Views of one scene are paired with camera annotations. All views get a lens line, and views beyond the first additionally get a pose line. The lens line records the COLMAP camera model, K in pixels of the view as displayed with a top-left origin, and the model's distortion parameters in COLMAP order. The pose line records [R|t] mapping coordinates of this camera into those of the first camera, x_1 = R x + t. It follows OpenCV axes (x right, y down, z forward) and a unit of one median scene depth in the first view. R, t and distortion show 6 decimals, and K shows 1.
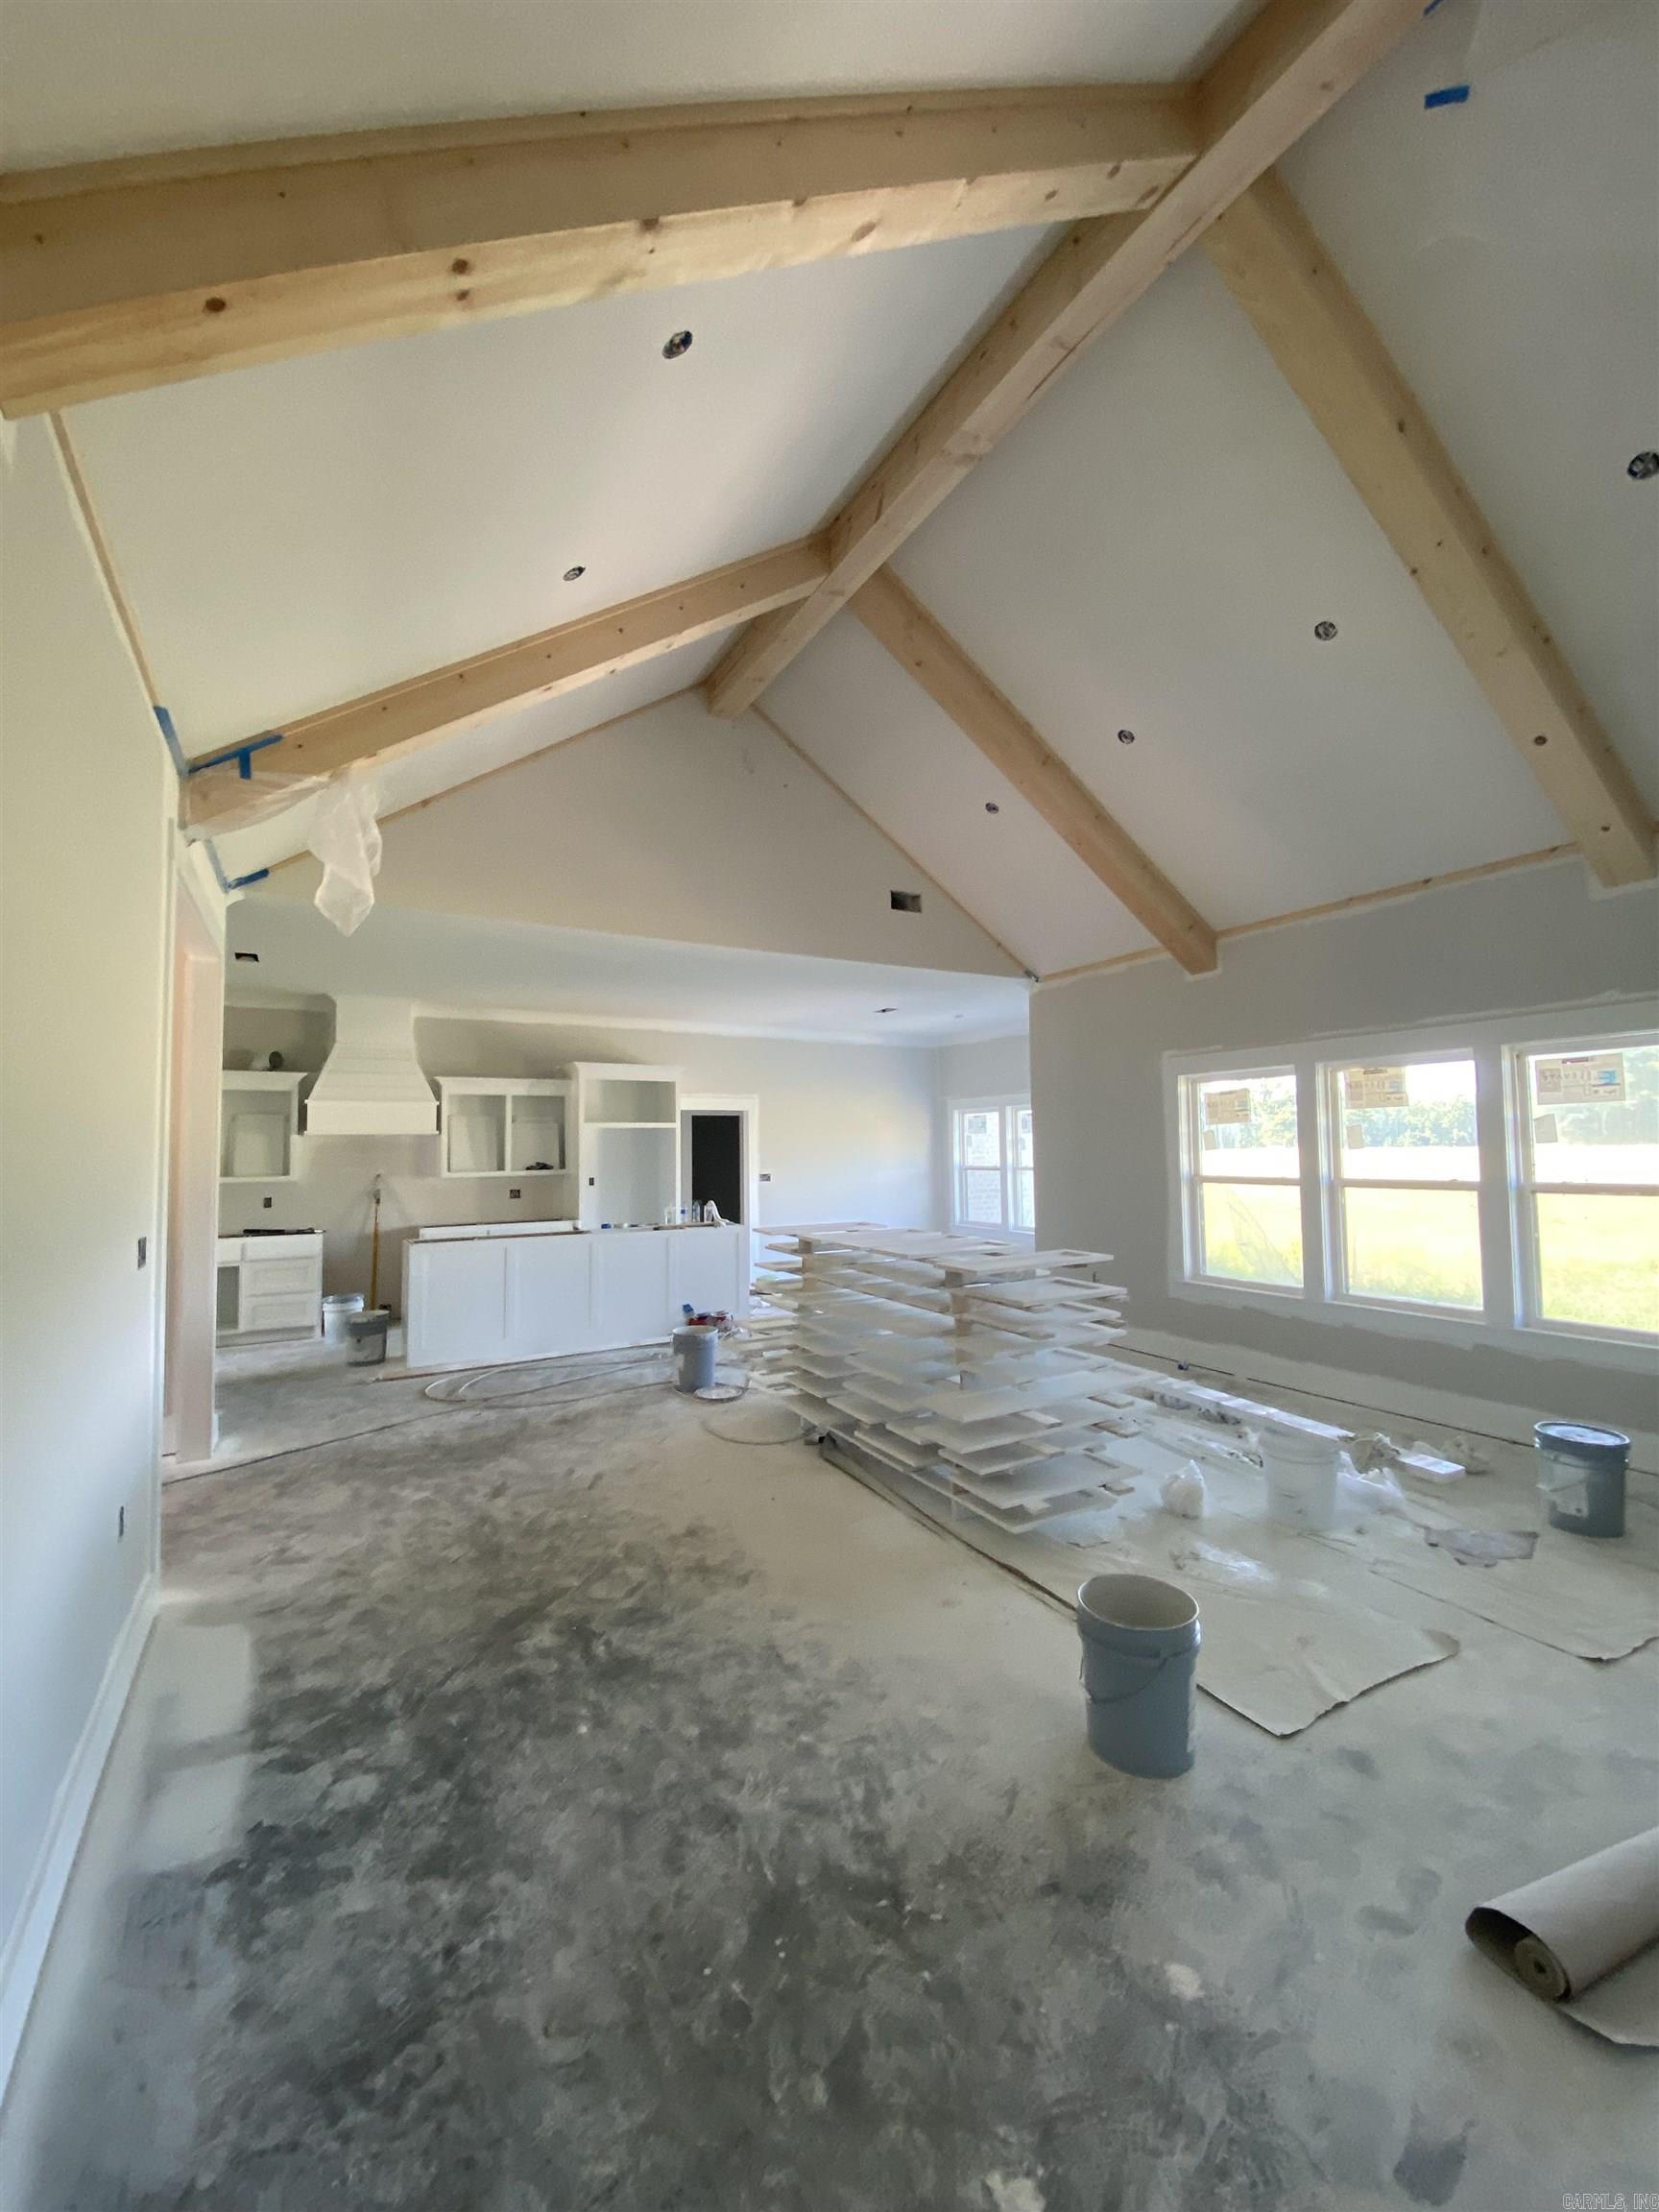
lens RADIAL K [[881.0, 0, 829.5], [0, 881.0, 1106.0], [0, 0, 1]] dist [-0.000596, -0.011432]
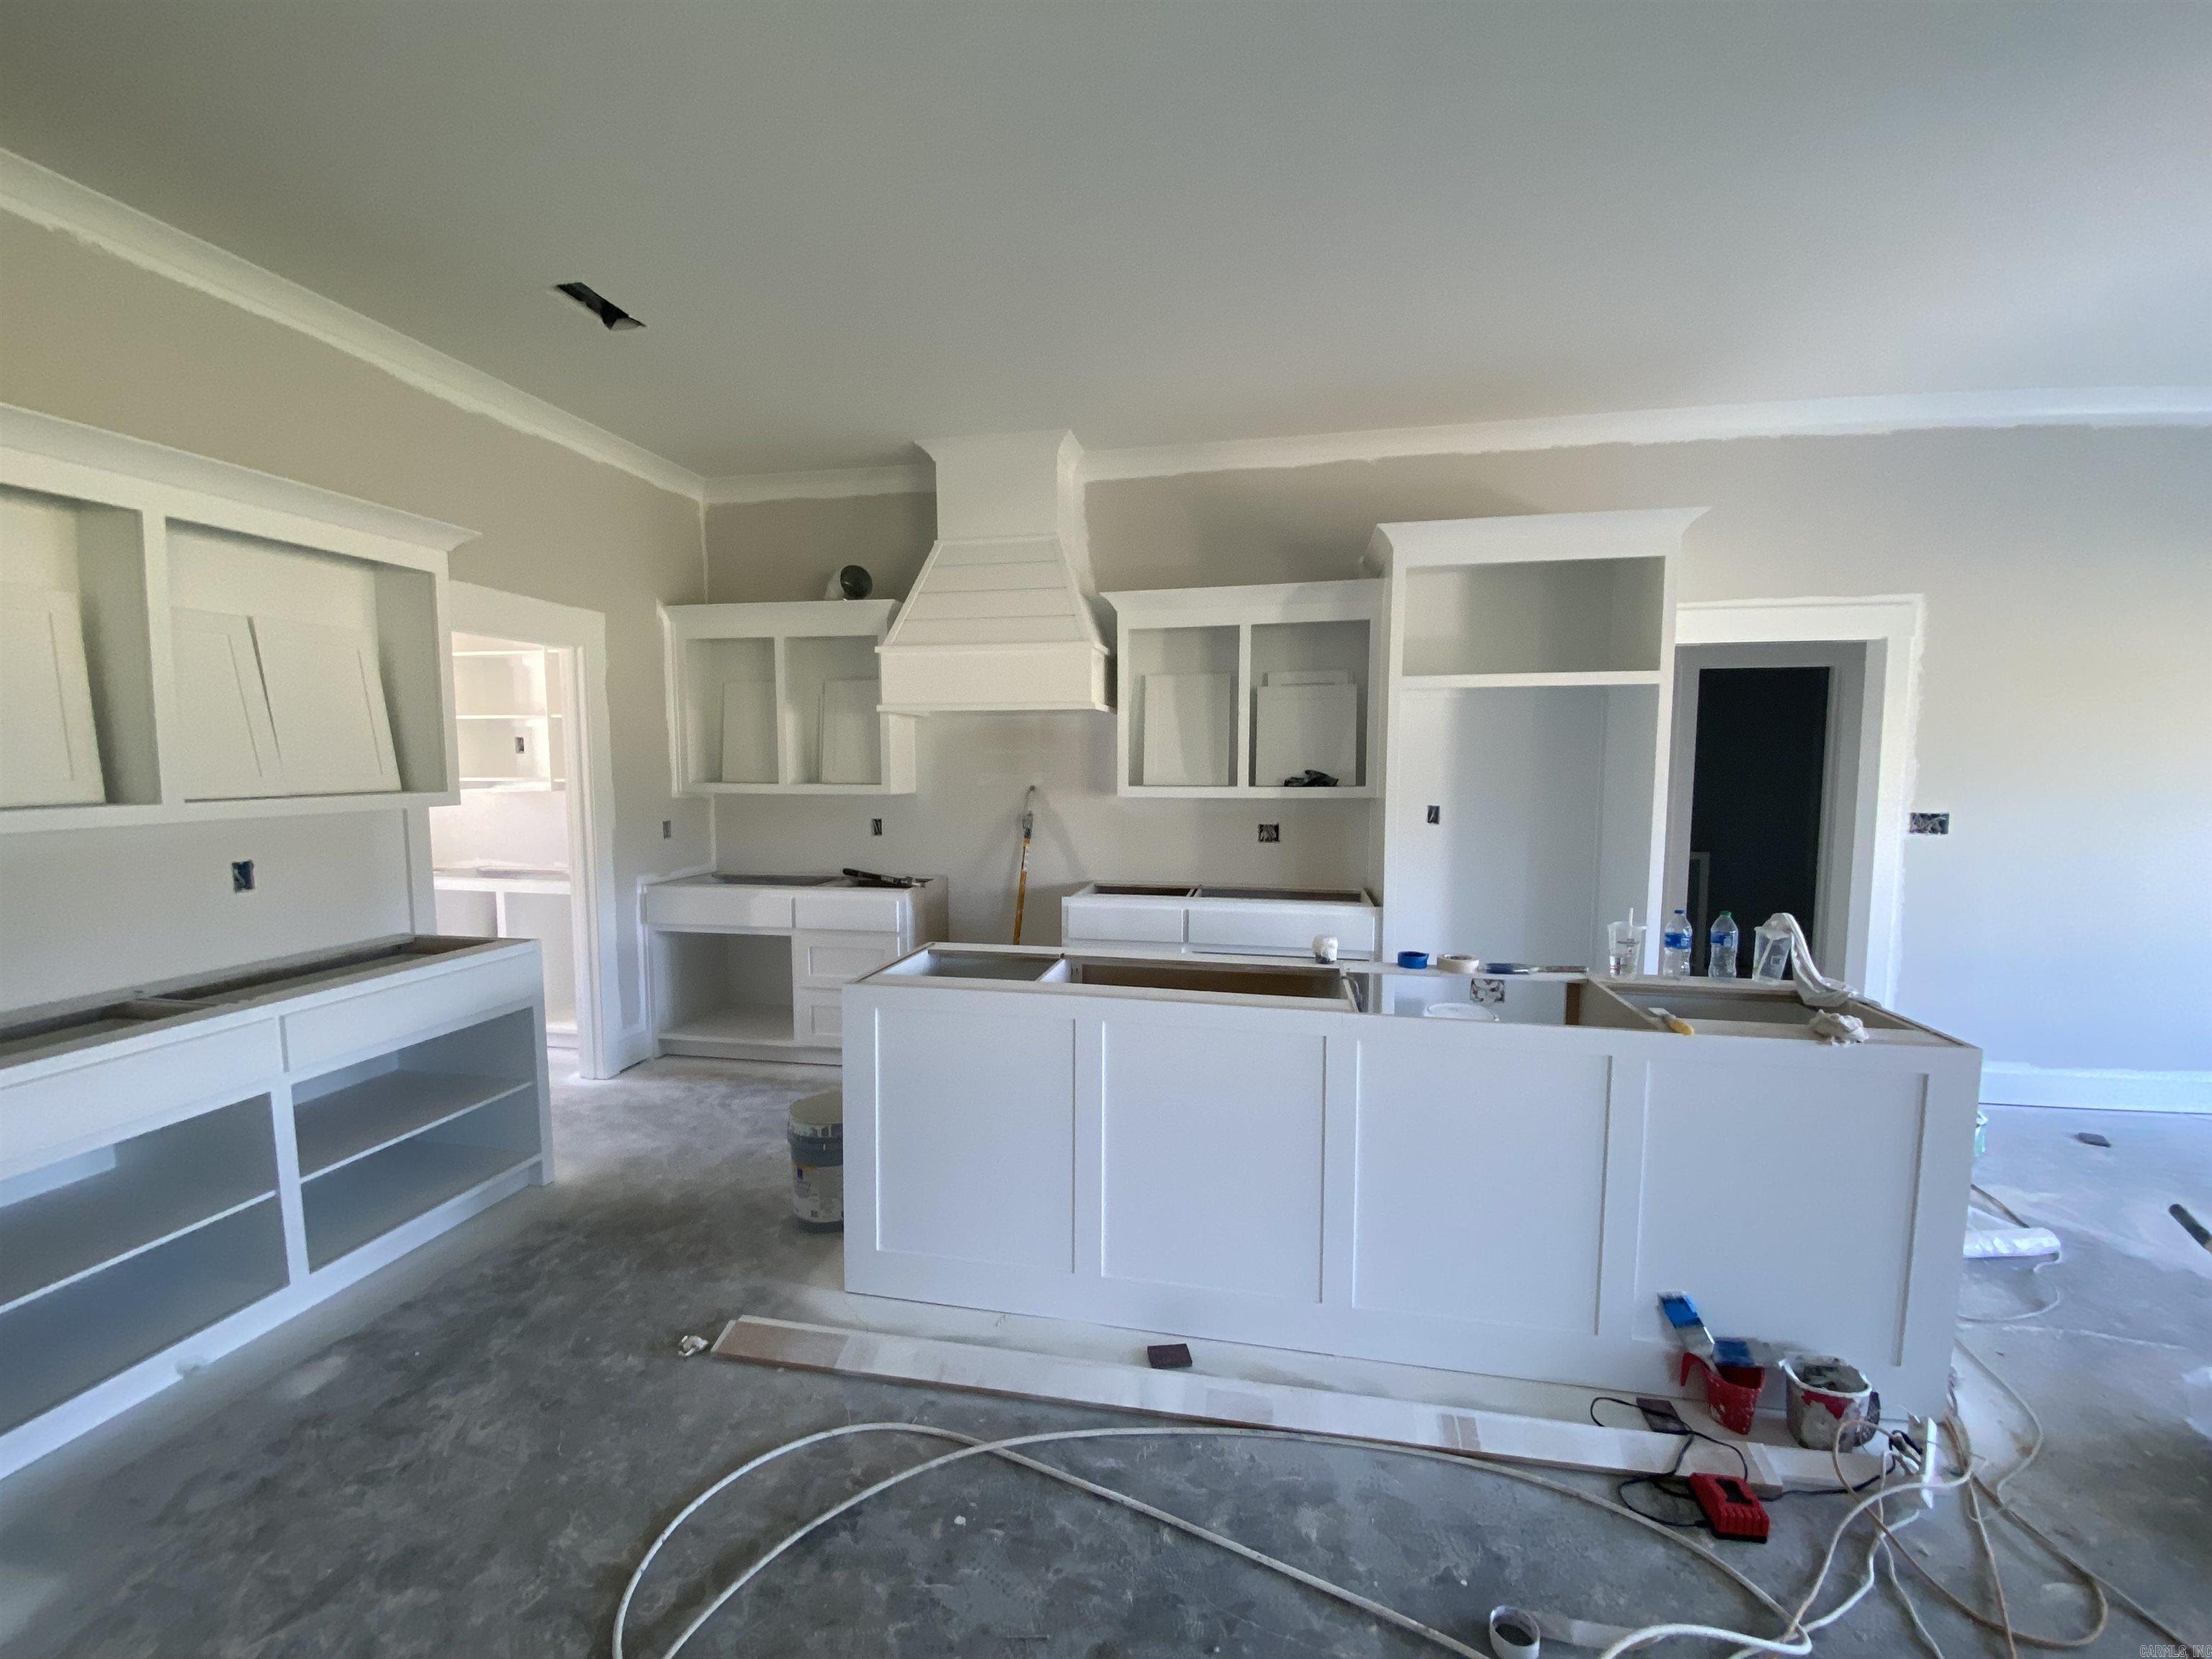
lens RADIAL K [[881.0, 0, 1106.0], [0, 881.0, 829.5], [0, 0, 1]] dist [-0.000596, -0.011432]
pose [[0.752333, 0.073505, -0.654670, -0.115797], [0.028519, 0.989190, 0.143837, 0.027492], [0.658166, -0.126884, 0.742104, 0.630428]]
